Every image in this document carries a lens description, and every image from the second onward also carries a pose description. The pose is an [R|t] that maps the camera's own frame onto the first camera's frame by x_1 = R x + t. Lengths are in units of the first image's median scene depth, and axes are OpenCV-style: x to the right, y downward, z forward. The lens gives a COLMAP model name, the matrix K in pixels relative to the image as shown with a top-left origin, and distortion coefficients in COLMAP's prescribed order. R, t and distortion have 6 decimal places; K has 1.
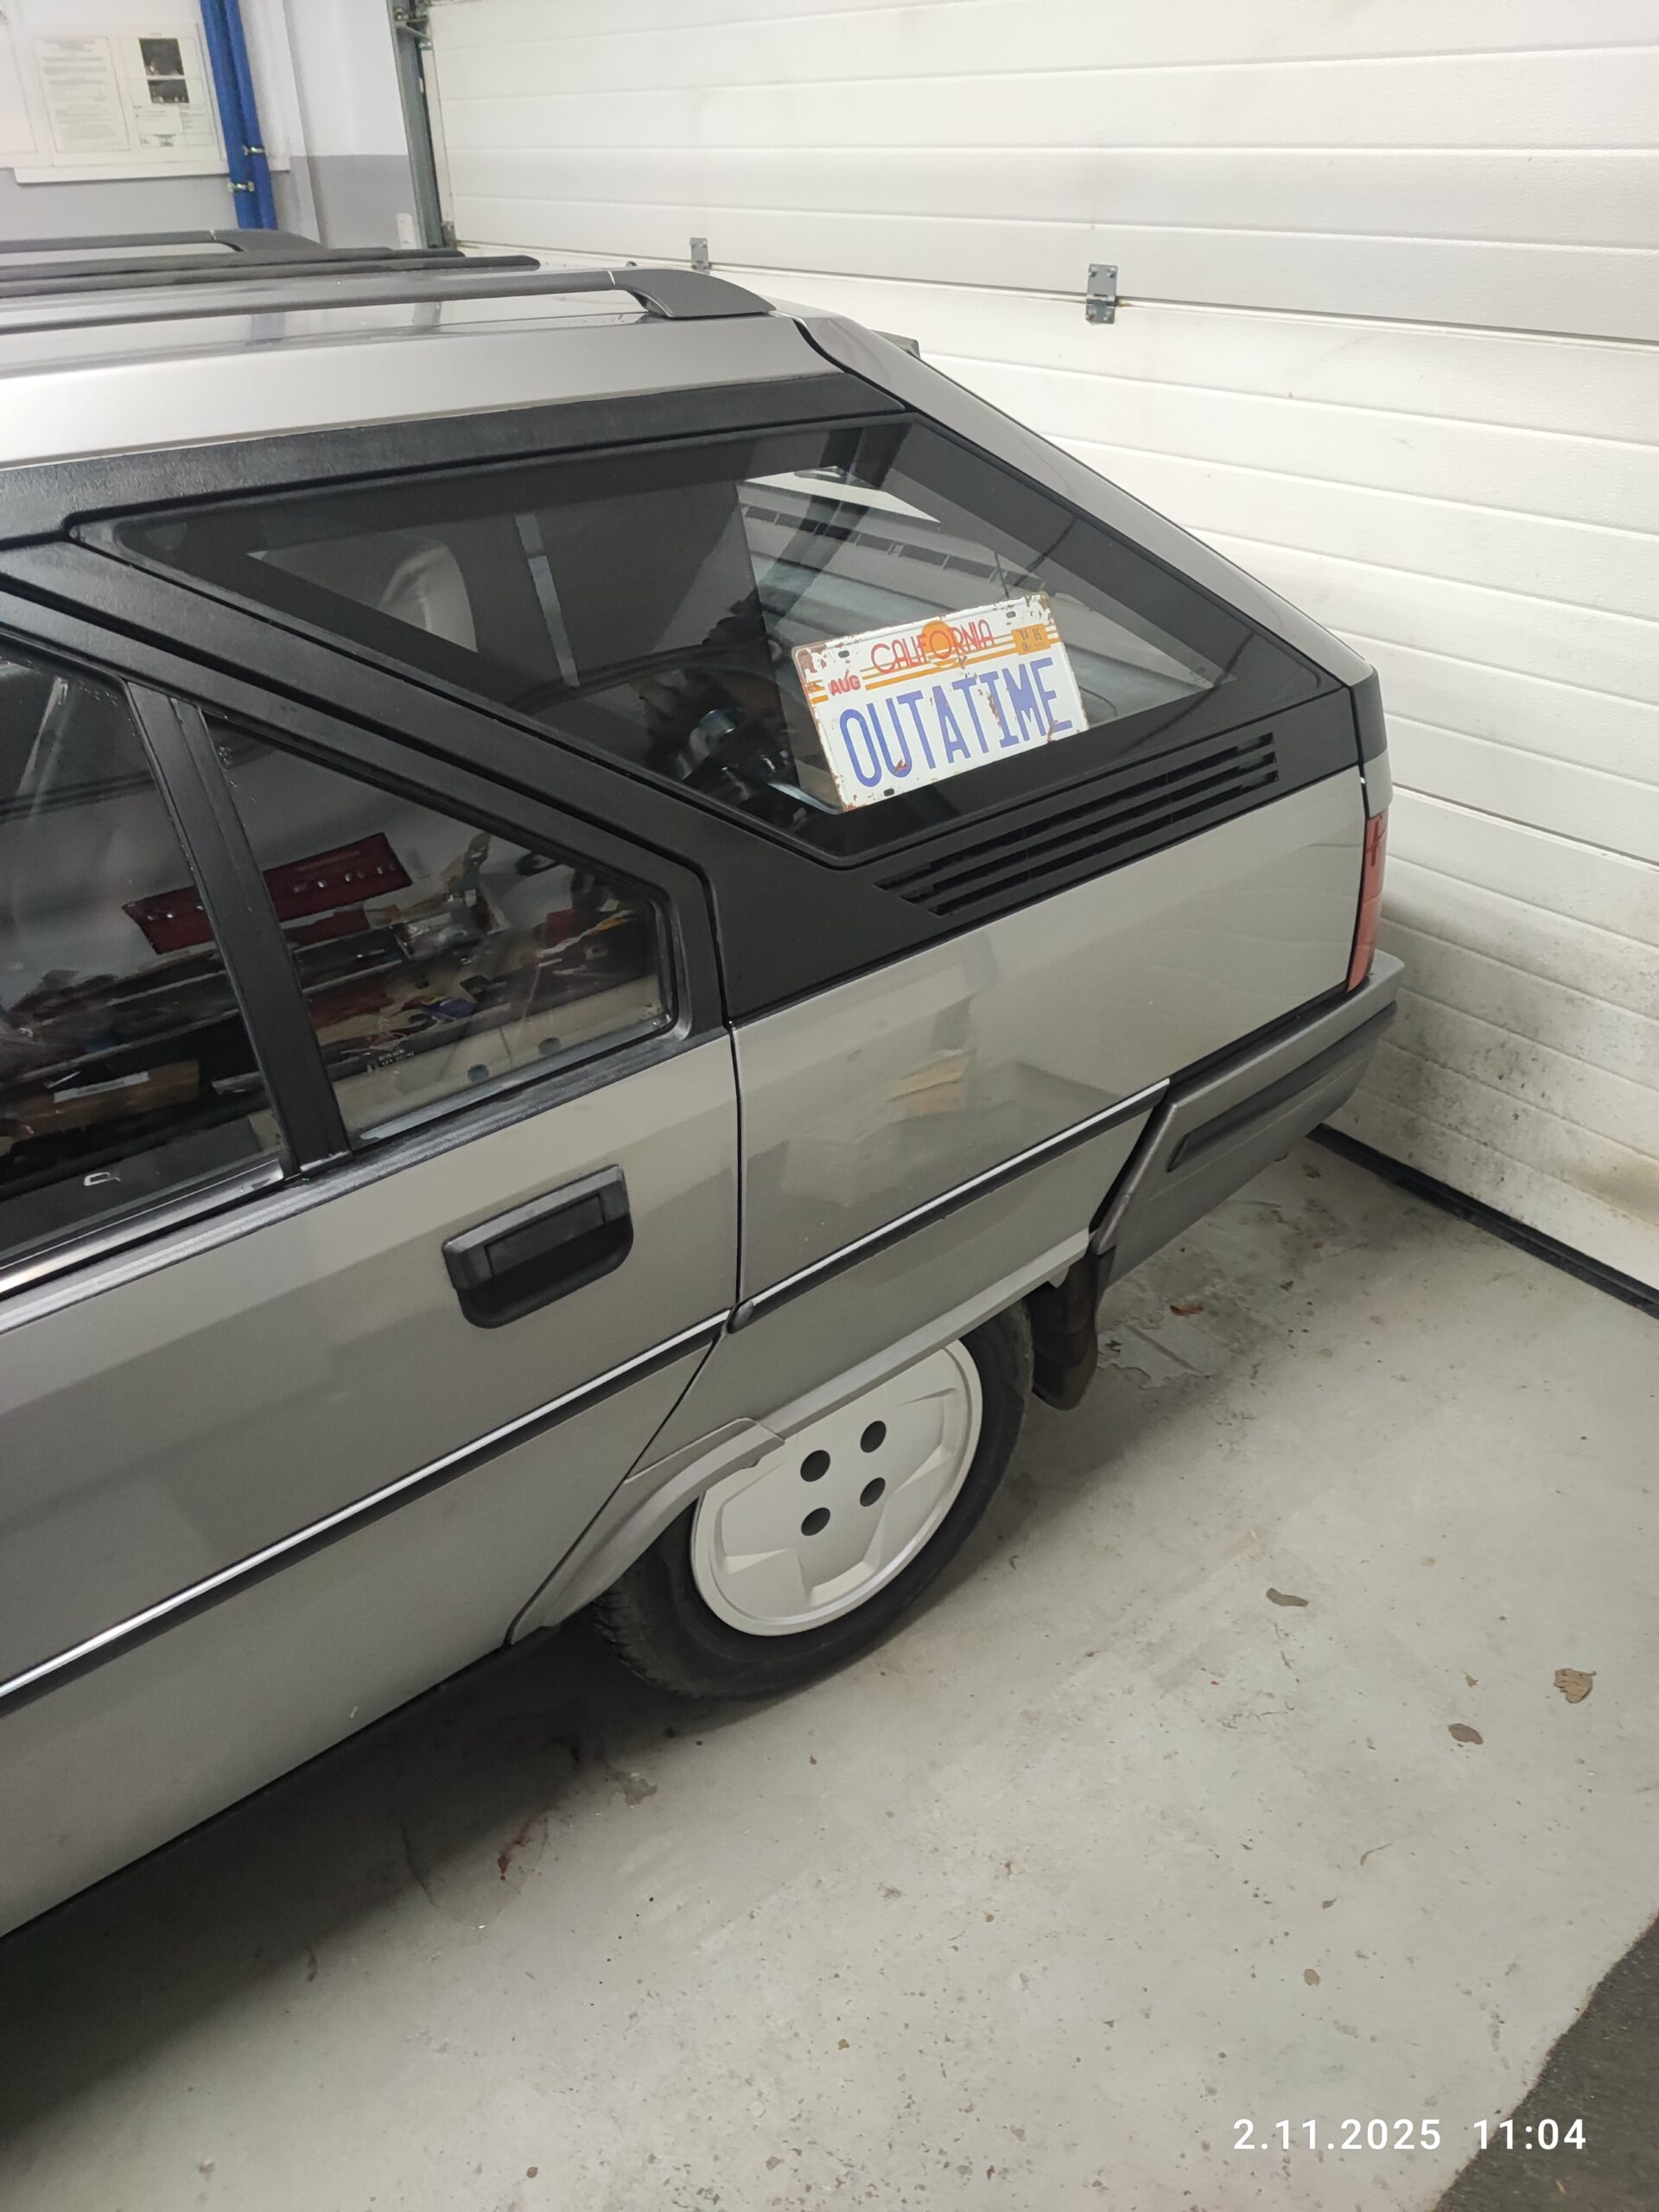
lens RADIAL K [[1642.6, 0, 829.5], [0, 1642.6, 1106.0], [0, 0, 1]] dist [0.003186, 0.001826]
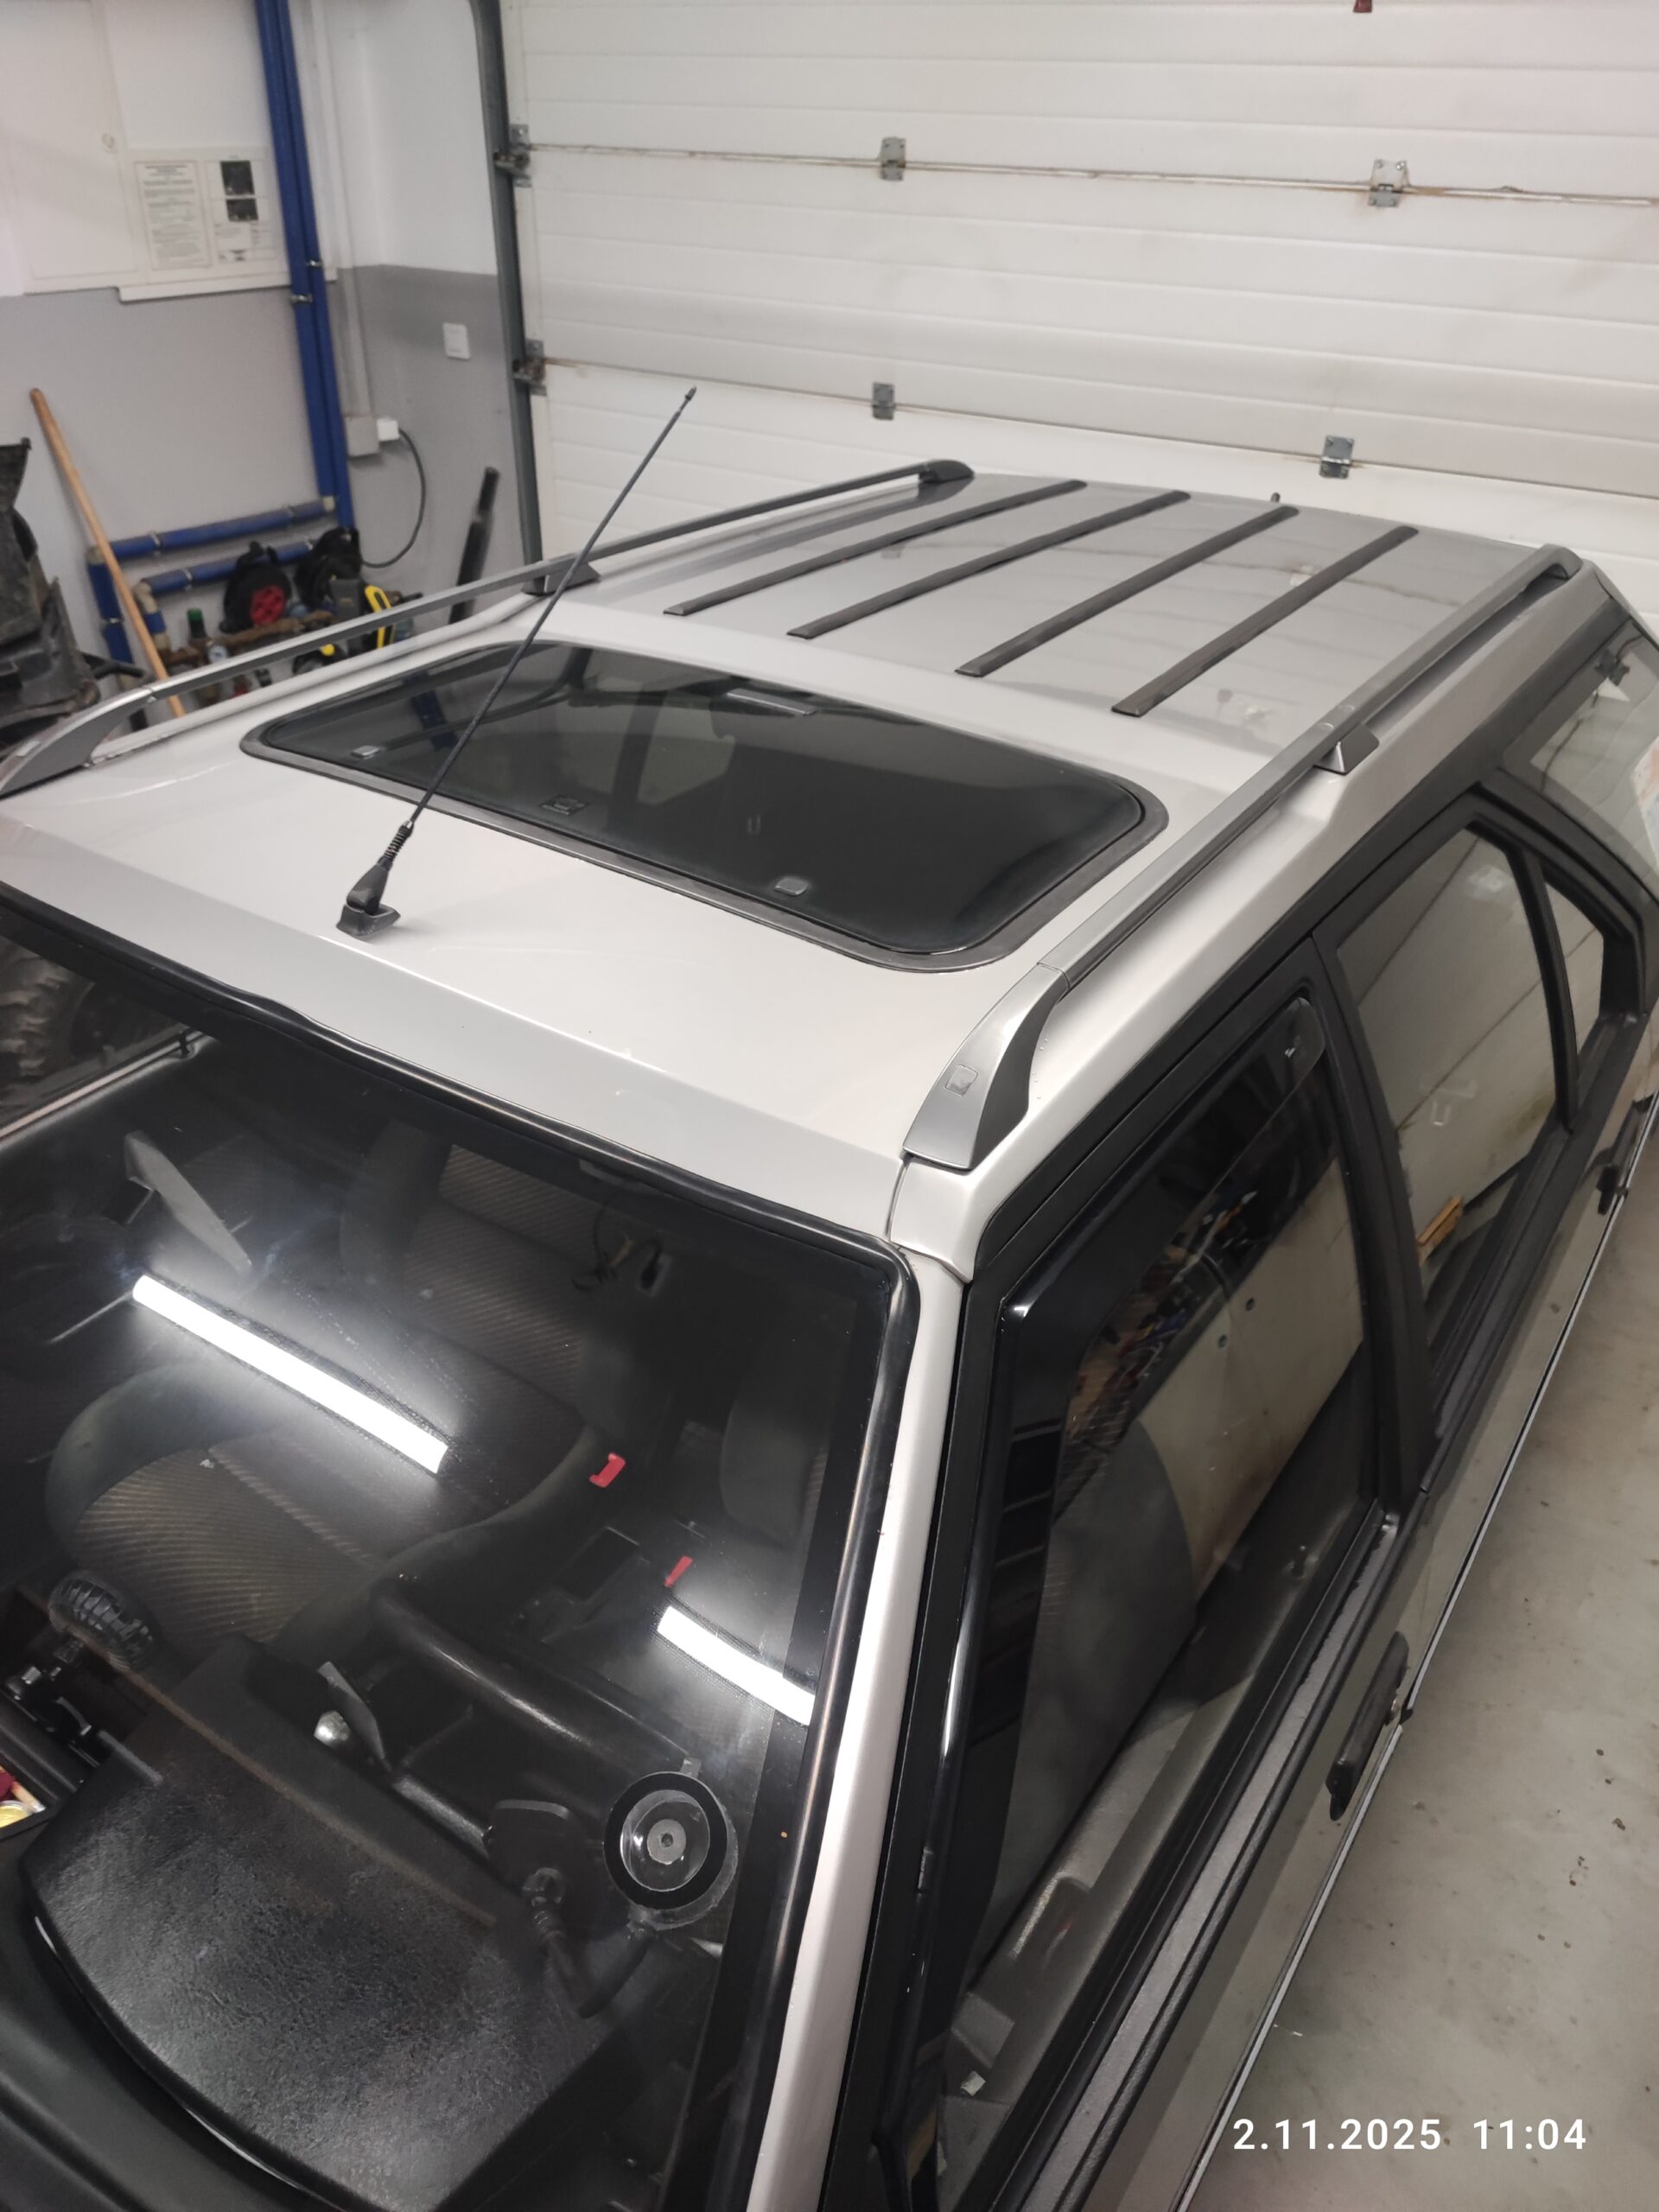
lens RADIAL K [[1618.7, 0, 835.1], [0, 1618.7, 1103.5], [0, 0, 1]] dist [0.040093, -0.047604]
pose [[0.948466, -0.130194, 0.288897, -0.430832], [0.127039, 0.991452, 0.029730, -0.041147], [-0.290298, 0.008503, 0.956899, -0.093148]]
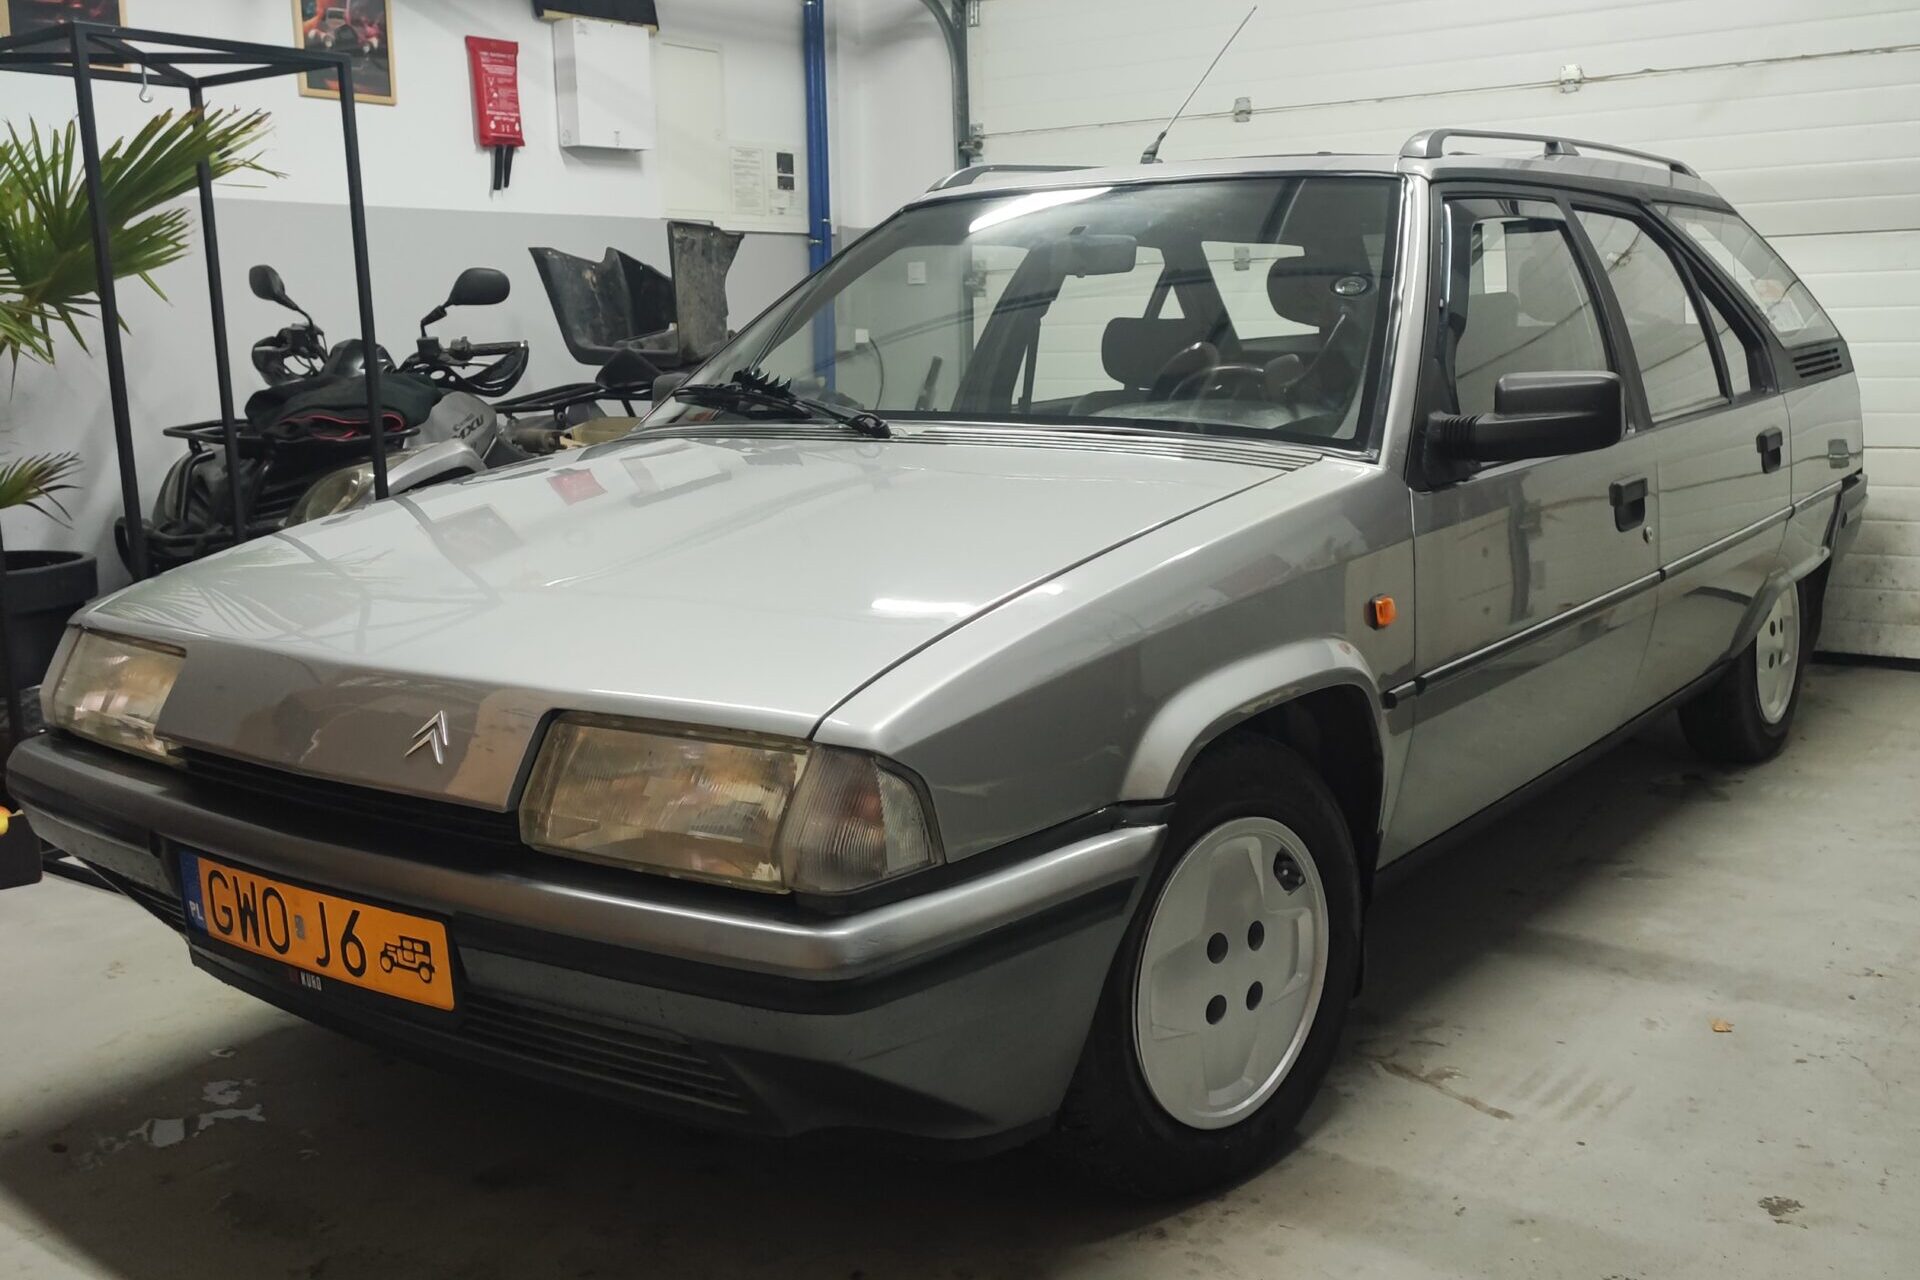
lens RADIAL K [[1864.4, 0, 960.0], [0, 1864.4, 640.0], [0, 0, 1]] dist [0.005410, 0.003545]
pose [[0.963669, -0.042501, 0.263698, -0.741325], [0.137243, 0.925755, -0.352339, 0.415037], [-0.229145, 0.375728, 0.897954, -0.437292]]
